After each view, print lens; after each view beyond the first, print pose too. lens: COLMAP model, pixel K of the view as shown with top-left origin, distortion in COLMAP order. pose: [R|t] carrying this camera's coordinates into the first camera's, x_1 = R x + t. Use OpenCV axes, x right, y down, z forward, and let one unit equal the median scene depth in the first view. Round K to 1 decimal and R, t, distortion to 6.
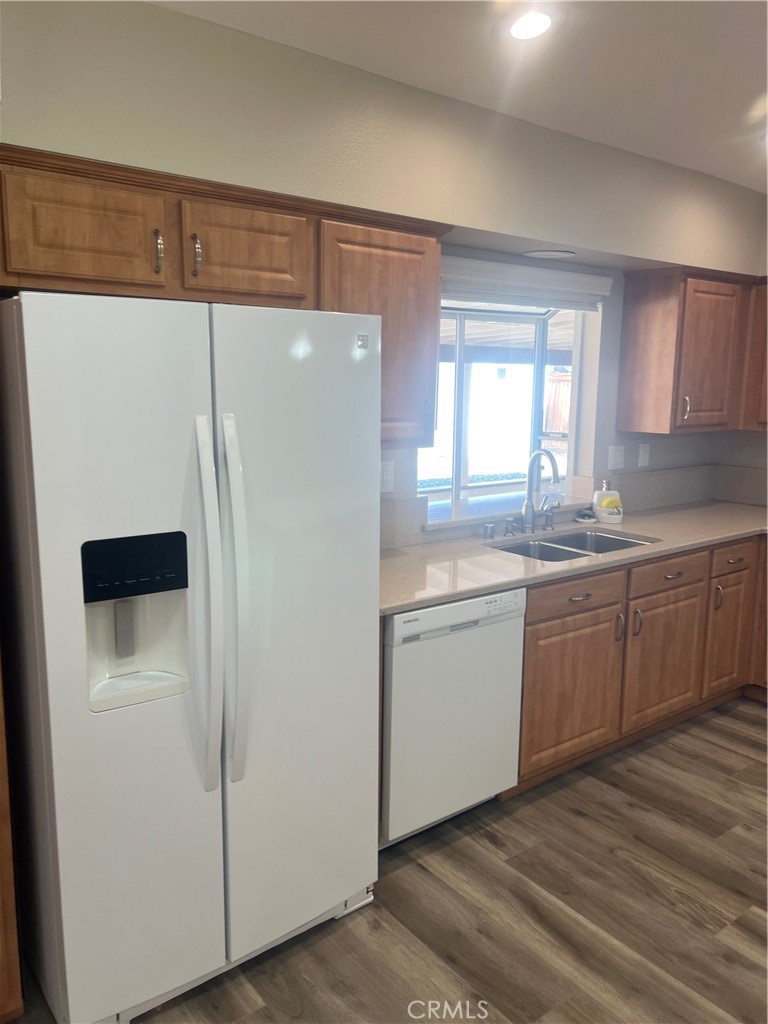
lens RADIAL K [[770.0, 0, 384.0], [0, 770.0, 512.0], [0, 0, 1]] dist [0.067109, -0.084766]
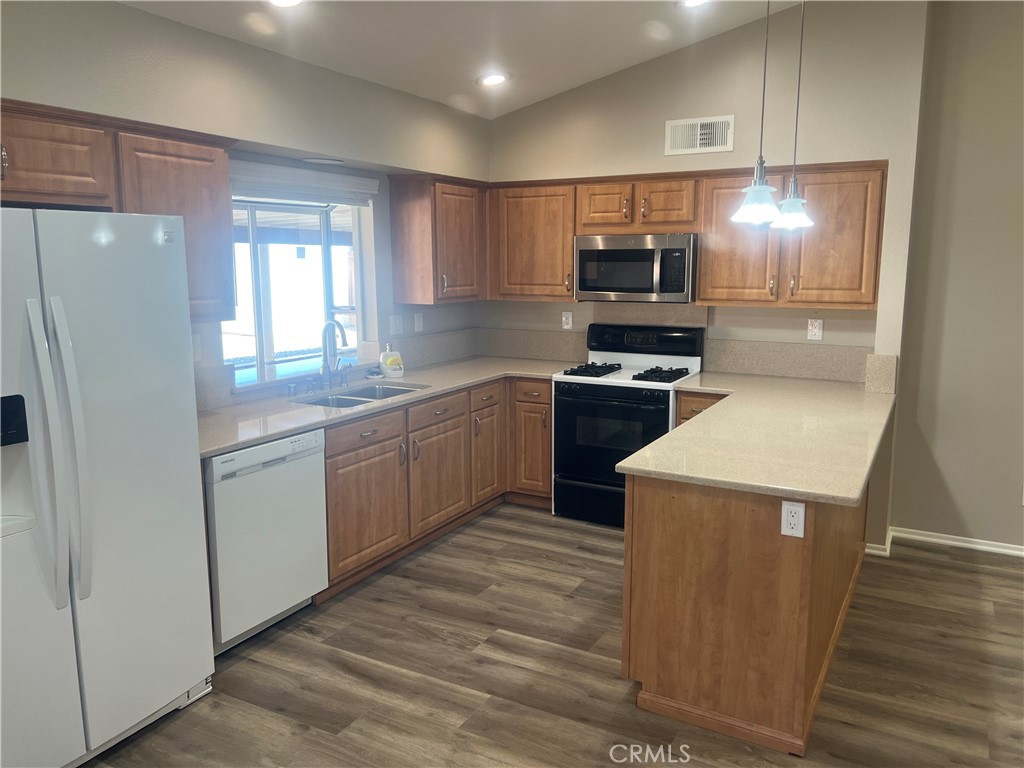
lens RADIAL K [[770.0, 0, 526.7], [0, 770.0, 380.6], [0, 0, 1]] dist [0.067109, -0.084766]
pose [[0.911586, -0.074369, 0.404326, -0.019437], [0.078165, 0.996915, 0.007137, 0.037361], [-0.403609, 0.025098, 0.914587, -0.296220]]
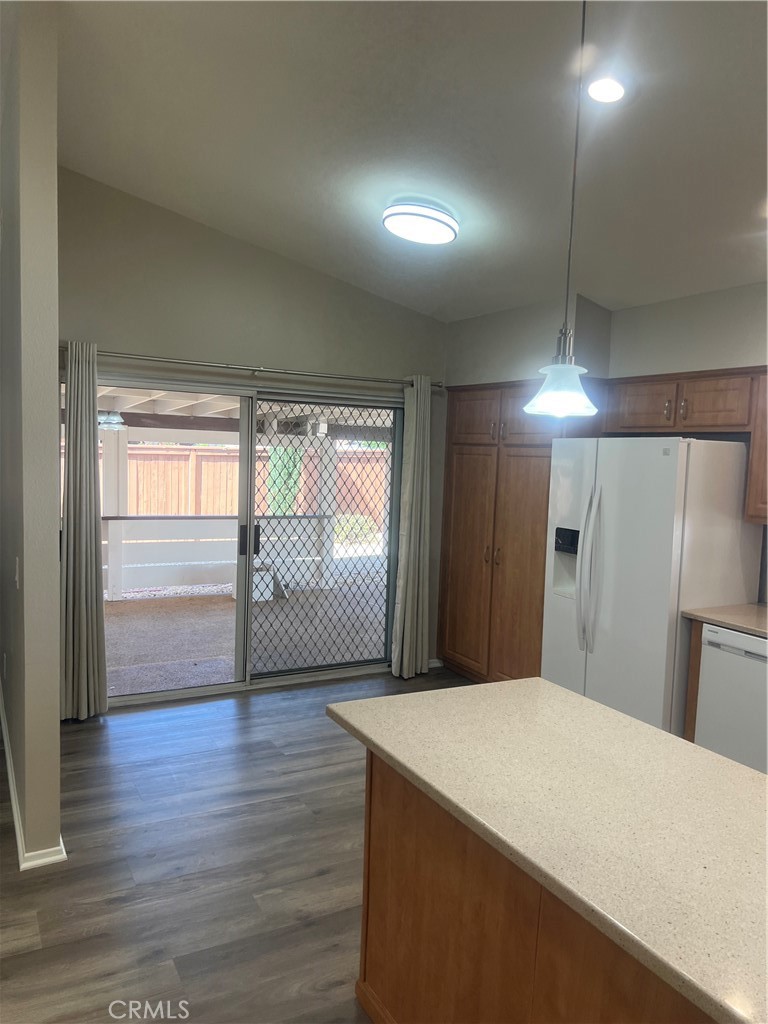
lens RADIAL K [[777.9, 0, 384.0], [0, 777.9, 512.0], [0, 0, 1]] dist [0.078946, -0.081869]
pose [[-0.165878, 0.064190, -0.984055, 1.480460], [-0.199613, 0.975037, 0.097250, -0.097603], [0.965732, 0.212561, -0.148924, 0.500411]]
